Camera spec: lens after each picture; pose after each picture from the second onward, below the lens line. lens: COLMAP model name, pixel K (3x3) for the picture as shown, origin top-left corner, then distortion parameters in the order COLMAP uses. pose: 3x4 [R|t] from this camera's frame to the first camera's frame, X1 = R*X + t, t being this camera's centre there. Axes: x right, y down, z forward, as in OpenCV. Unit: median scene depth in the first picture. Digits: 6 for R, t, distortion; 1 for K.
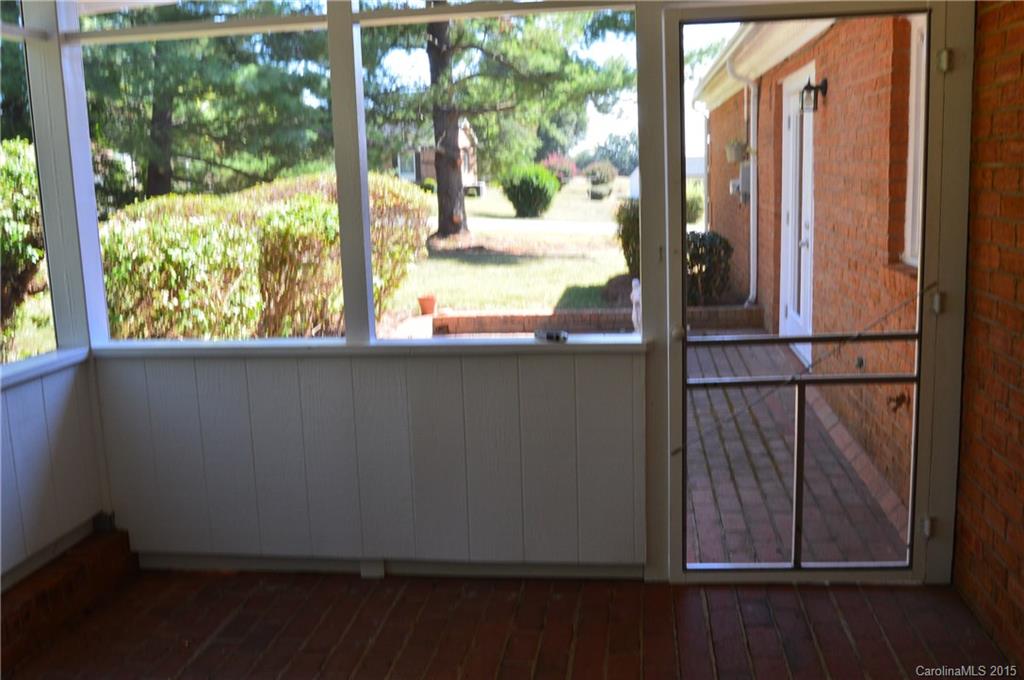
lens RADIAL K [[967.7, 0, 512.3], [0, 967.7, 339.1], [0, 0, 1]] dist [-0.081621, 0.000000]
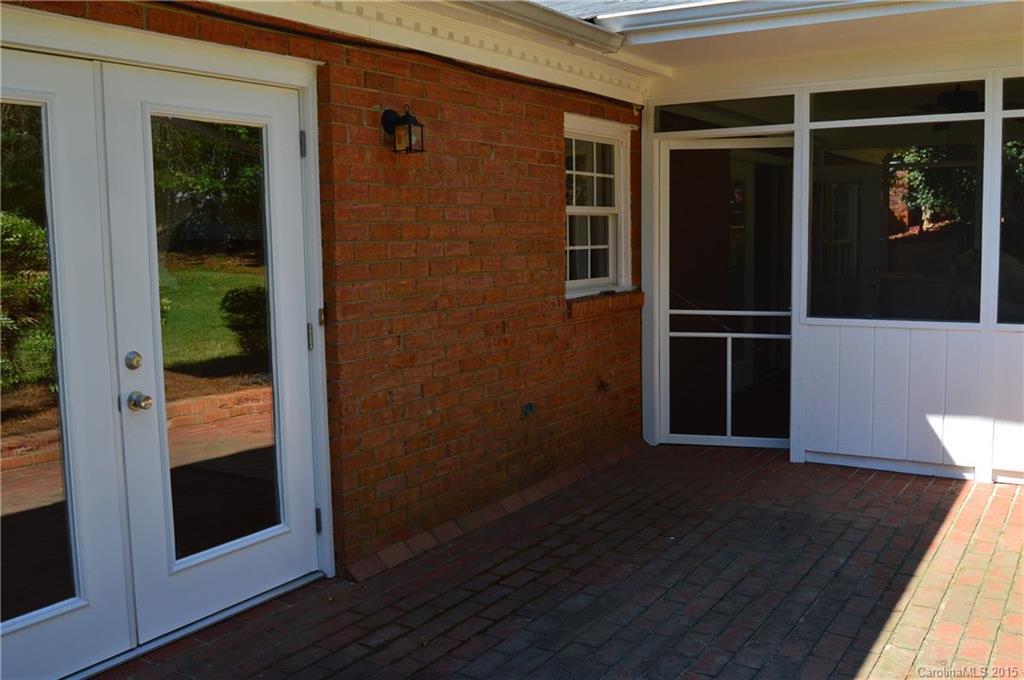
lens RADIAL K [[967.7, 0, 511.5], [0, 967.7, 340.1], [0, 0, 1]] dist [-0.081621, 0.000000]
pose [[-0.908728, 0.009943, 0.417270, -0.070965], [0.123232, 0.961542, 0.245462, -0.315085], [-0.398782, 0.274479, -0.875005, 1.926252]]
